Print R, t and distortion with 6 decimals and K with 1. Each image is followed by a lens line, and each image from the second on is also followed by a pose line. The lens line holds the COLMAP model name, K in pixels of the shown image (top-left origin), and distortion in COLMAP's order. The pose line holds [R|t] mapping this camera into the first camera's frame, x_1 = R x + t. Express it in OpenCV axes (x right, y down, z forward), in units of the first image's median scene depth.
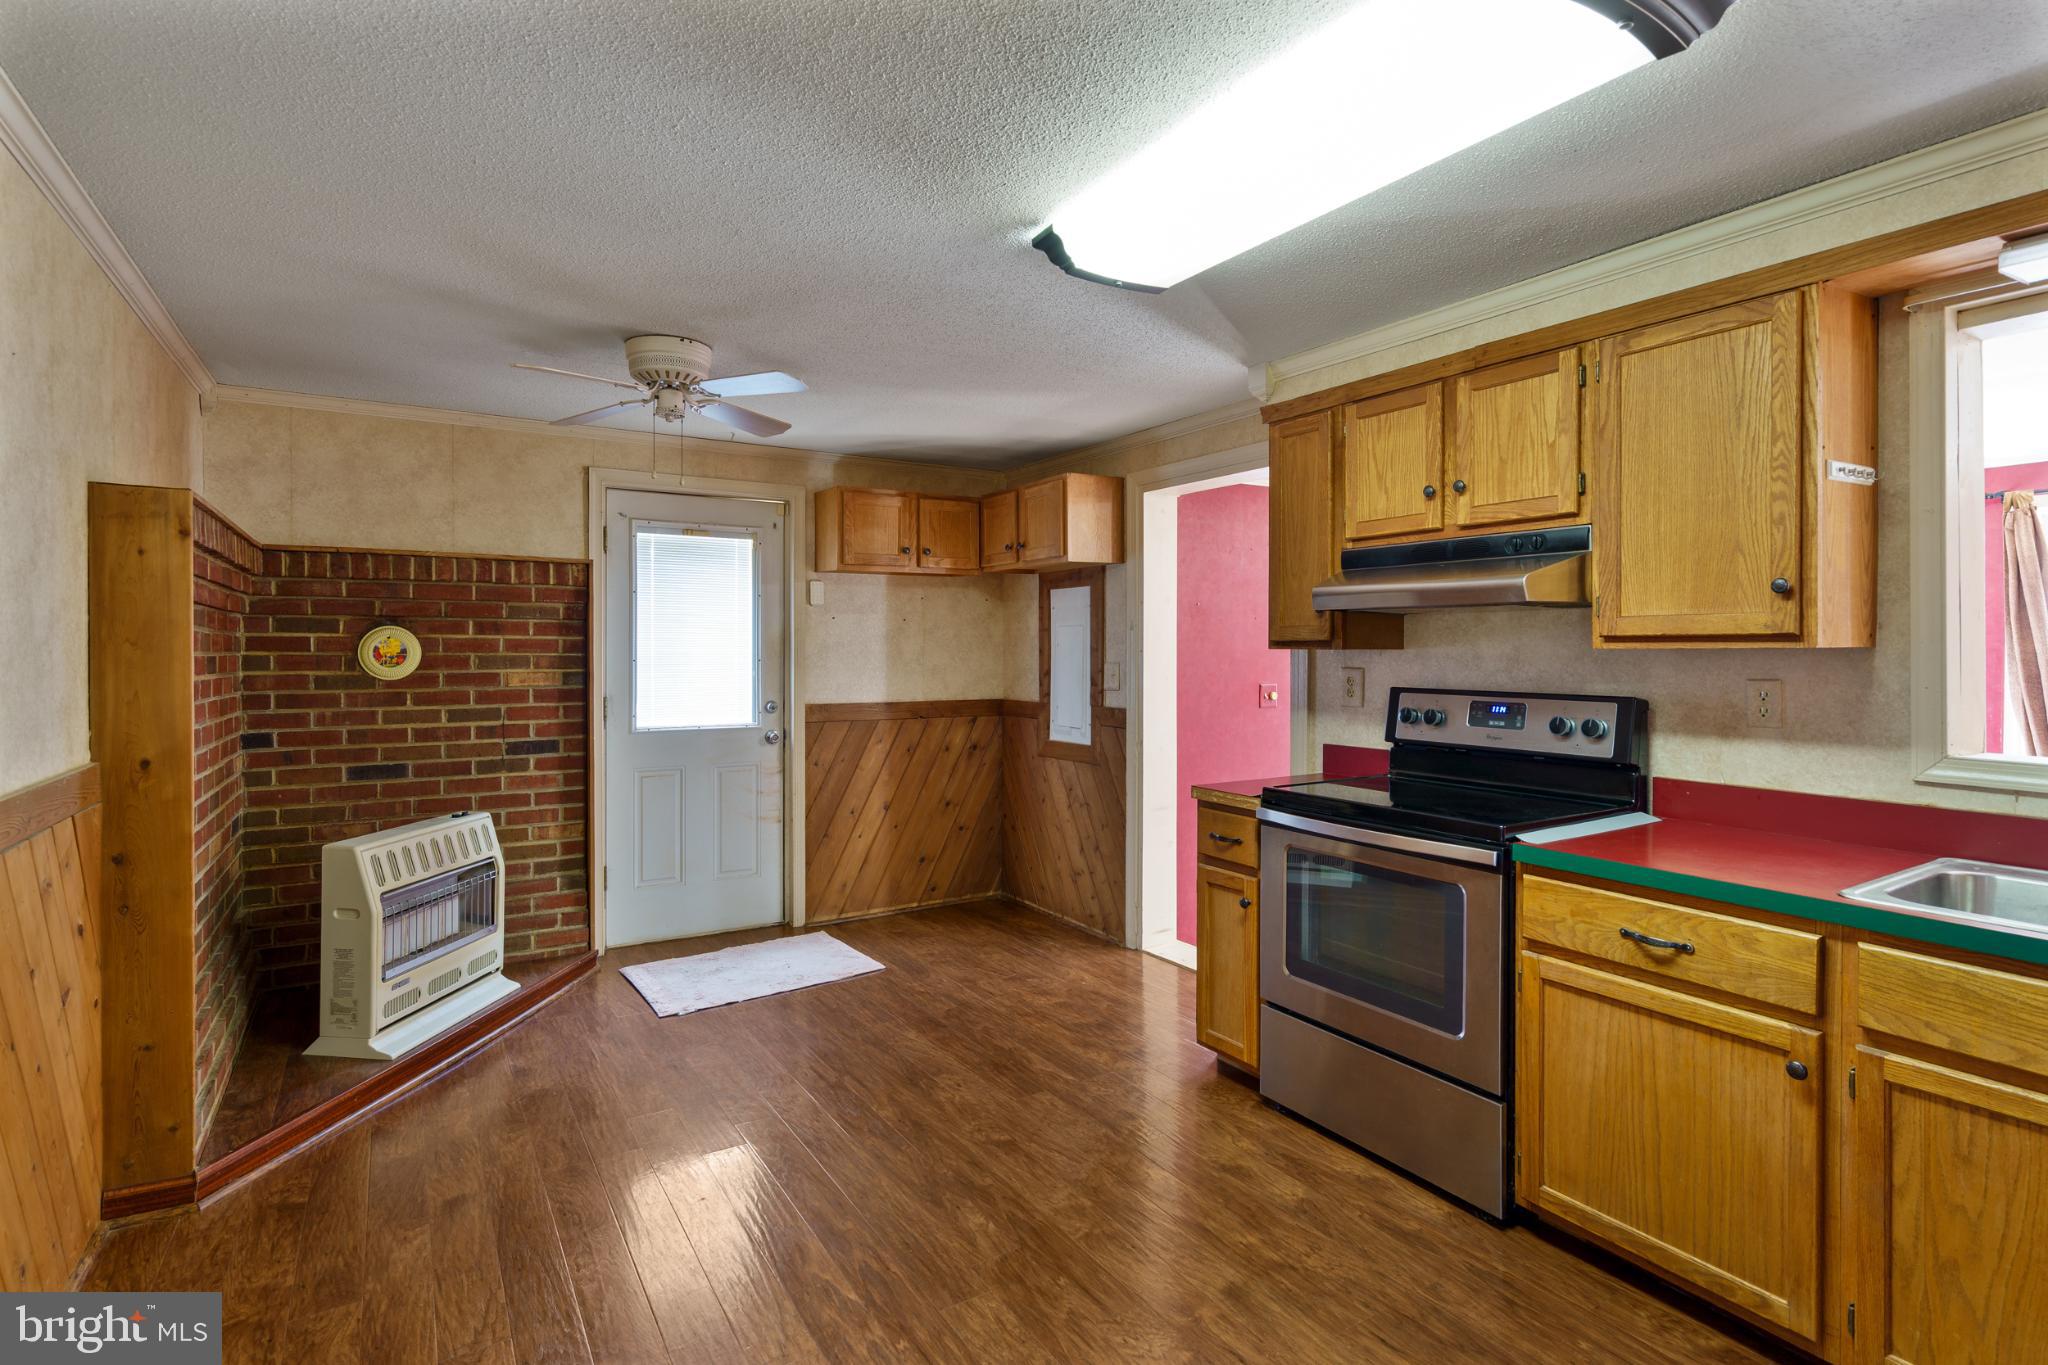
lens RADIAL K [[1018.8, 0, 1034.0], [0, 1018.8, 656.7], [0, 0, 1]] dist [0.000187, 0.000245]
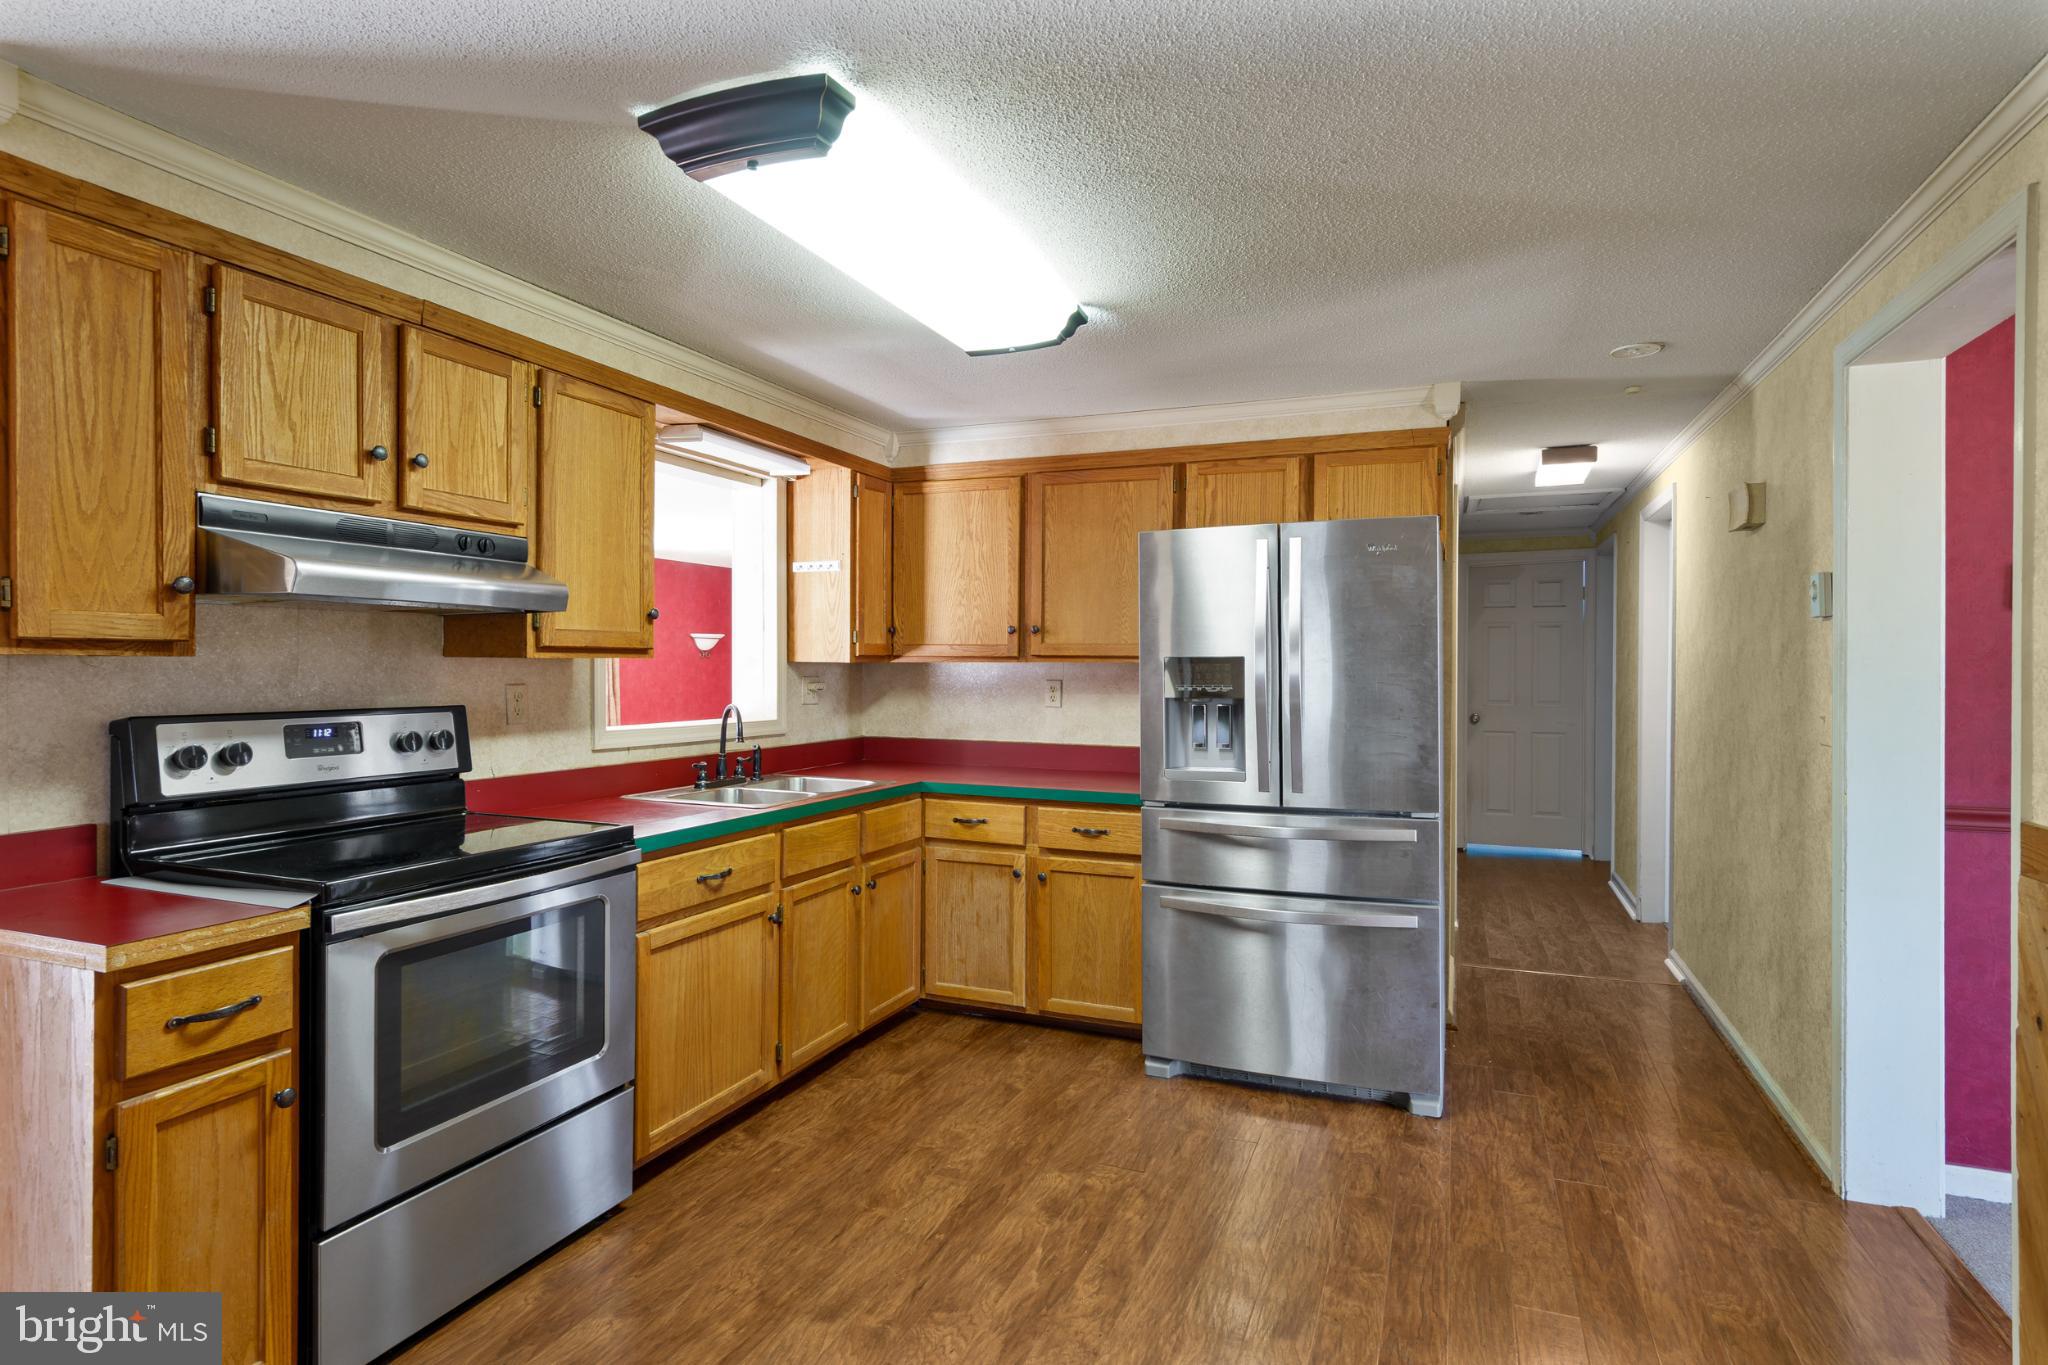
lens RADIAL K [[1018.8, 0, 1025.1], [0, 1018.8, 668.1], [0, 0, 1]] dist [0.000187, 0.000245]
pose [[-0.571777, -0.007021, 0.820379, -0.645077], [0.000881, 0.999958, 0.009171, -0.007217], [-0.820409, 0.005967, -0.571746, 1.267508]]
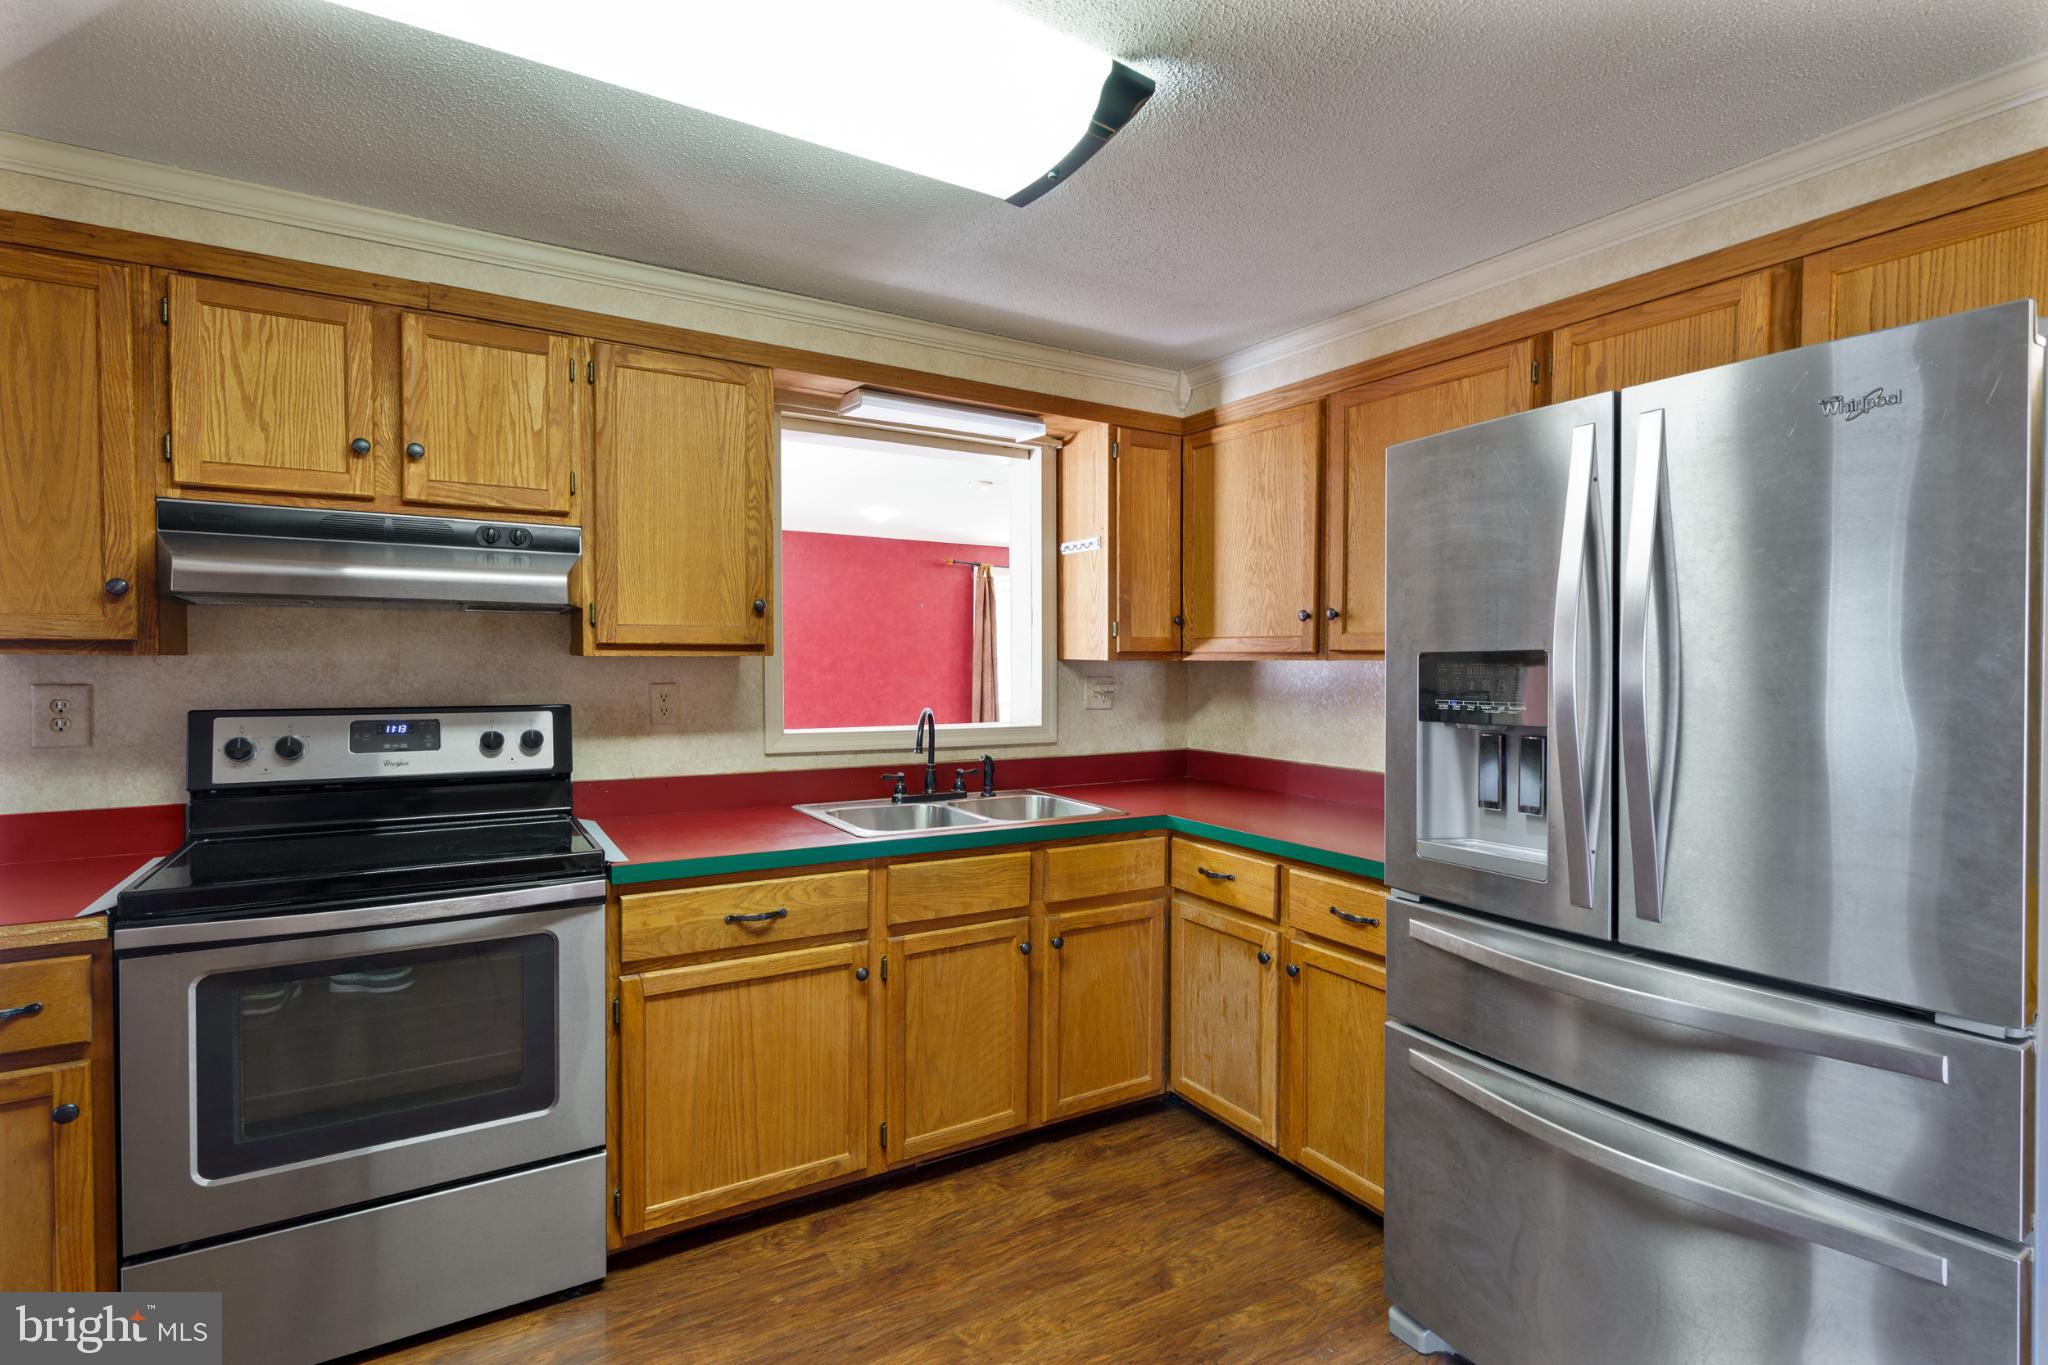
lens RADIAL K [[951.0, 0, 1029.5], [0, 951.0, 680.6], [0, 0, 1]] dist [-0.003408, 0.000987]
pose [[0.013745, -0.024017, 0.999617, -0.380322], [0.002857, 0.999708, 0.023980, -0.005244], [-0.999901, 0.002526, 0.013810, 0.604044]]
